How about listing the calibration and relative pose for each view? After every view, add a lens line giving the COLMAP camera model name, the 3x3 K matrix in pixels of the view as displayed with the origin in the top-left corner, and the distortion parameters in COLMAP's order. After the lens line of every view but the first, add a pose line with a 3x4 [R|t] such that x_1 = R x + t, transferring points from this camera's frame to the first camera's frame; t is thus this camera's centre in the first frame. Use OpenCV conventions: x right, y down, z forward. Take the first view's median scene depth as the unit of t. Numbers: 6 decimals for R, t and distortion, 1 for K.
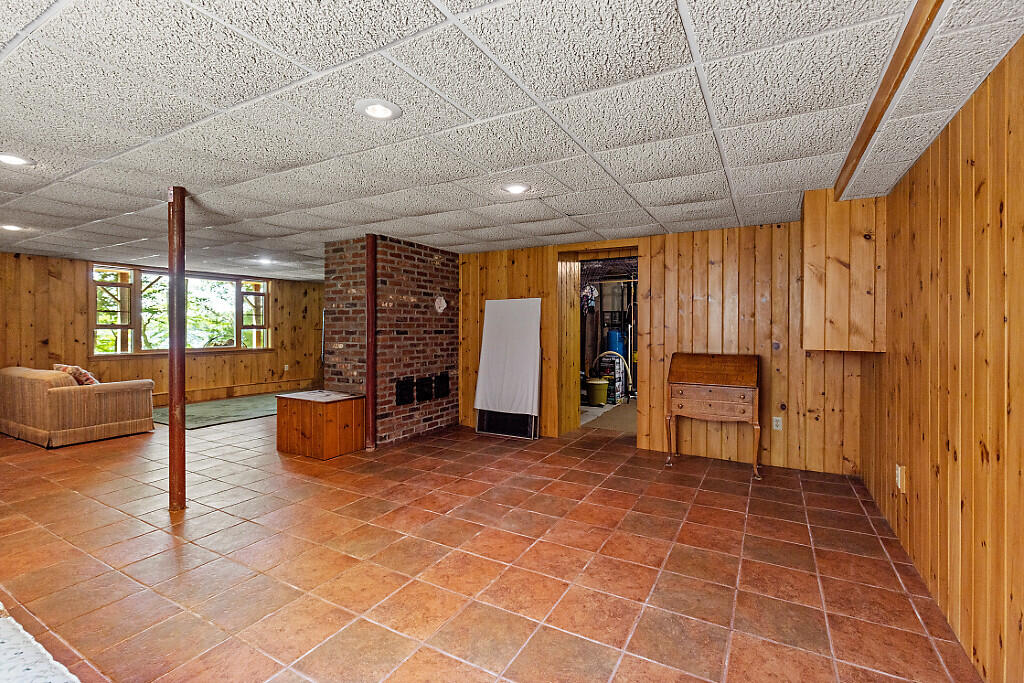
lens RADIAL K [[463.0, 0, 506.9], [0, 463.0, 328.1], [0, 0, 1]] dist [-0.002519, -0.000778]
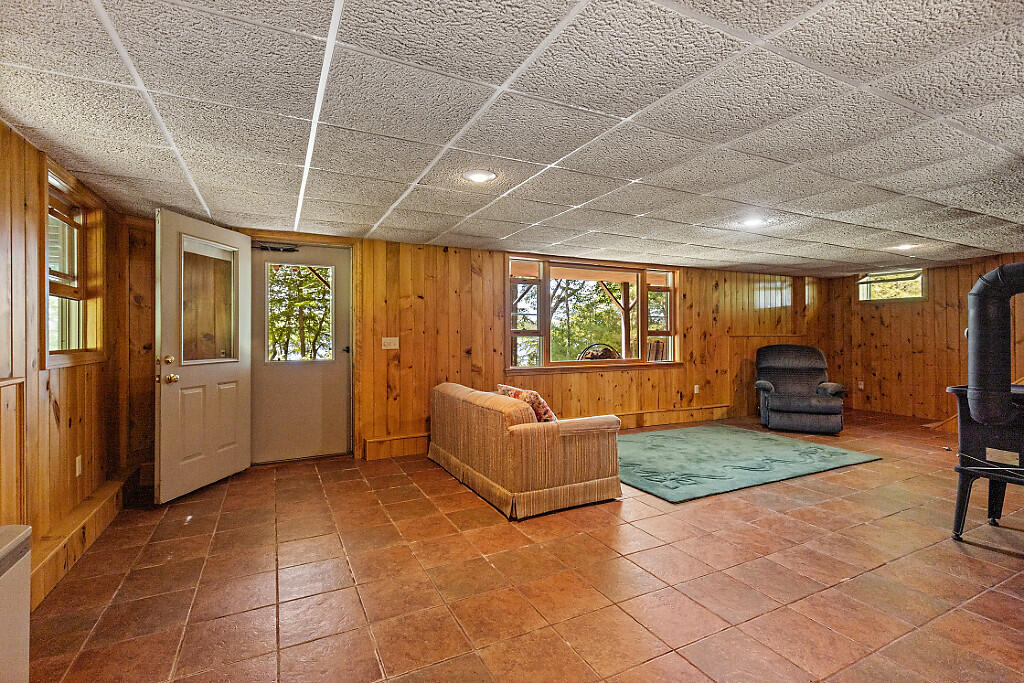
lens RADIAL K [[464.9, 0, 499.6], [0, 464.9, 333.7], [0, 0, 1]] dist [-0.000108, 0.000363]
pose [[0.826107, -0.004514, -0.563495, -0.629453], [0.002432, 0.999987, -0.004445, 0.001863], [0.563507, 0.002301, 0.826108, 0.442858]]
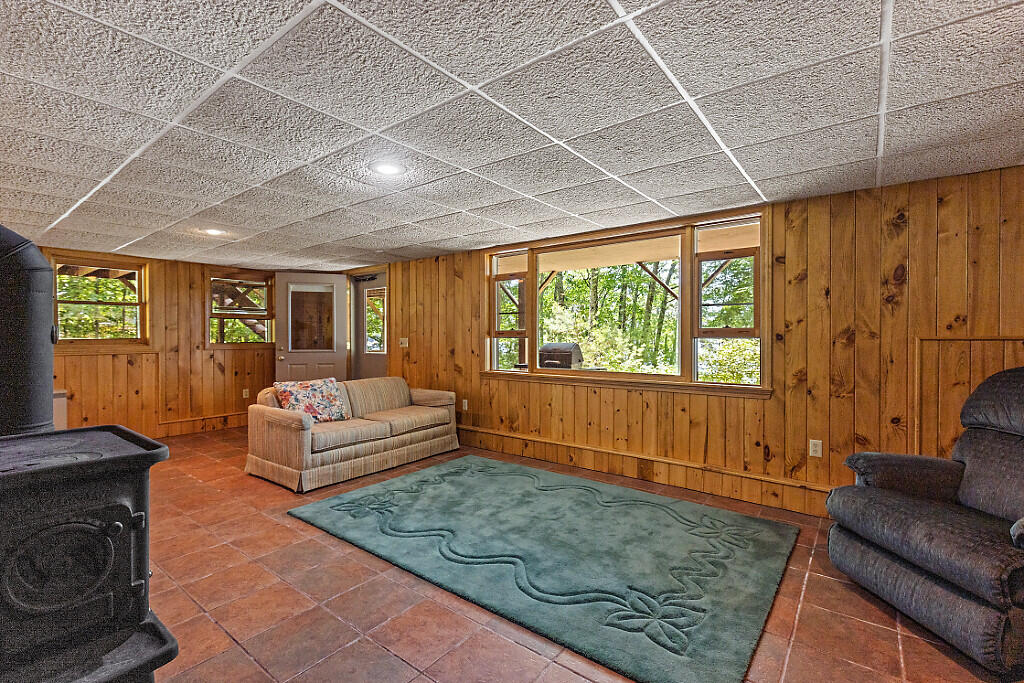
lens RADIAL K [[464.9, 0, 508.1], [0, 464.9, 339.7], [0, 0, 1]] dist [-0.000108, 0.000363]
pose [[-0.154330, 0.007444, -0.987991, -0.181770], [0.001448, 0.999972, 0.007308, 0.000724], [0.988018, -0.000303, -0.154337, 1.620205]]
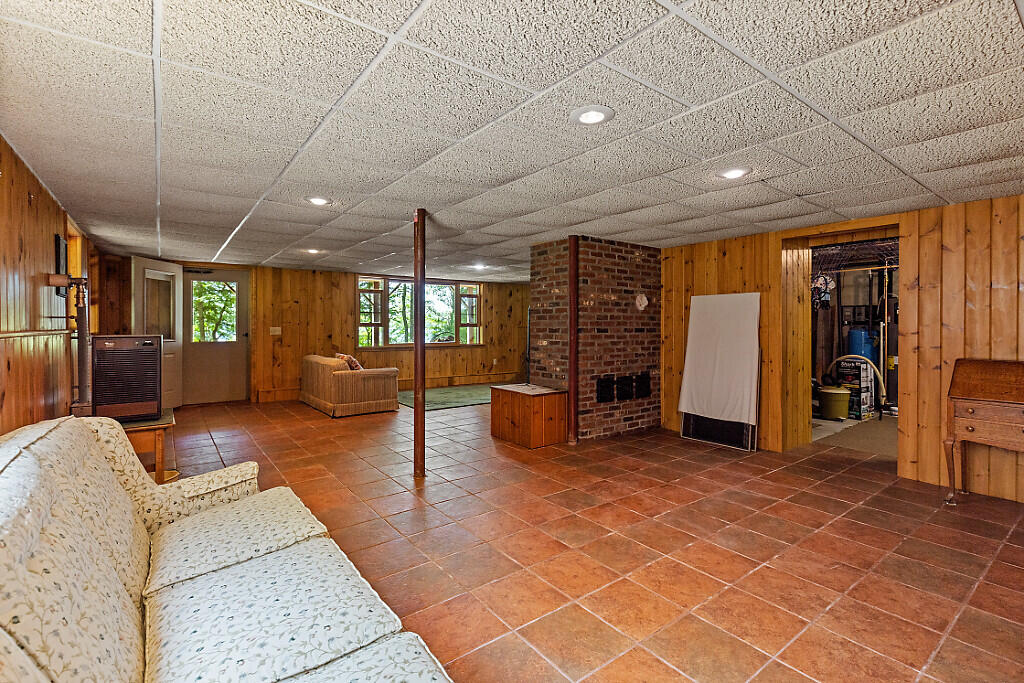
lens RADIAL K [[464.9, 0, 502.7], [0, 464.9, 324.4], [0, 0, 1]] dist [-0.000108, 0.000363]
pose [[0.913481, -0.000303, -0.406882, -0.014736], [-0.001183, 0.999994, -0.003400, -0.000095], [0.406881, 0.003587, 0.913474, -0.012720]]
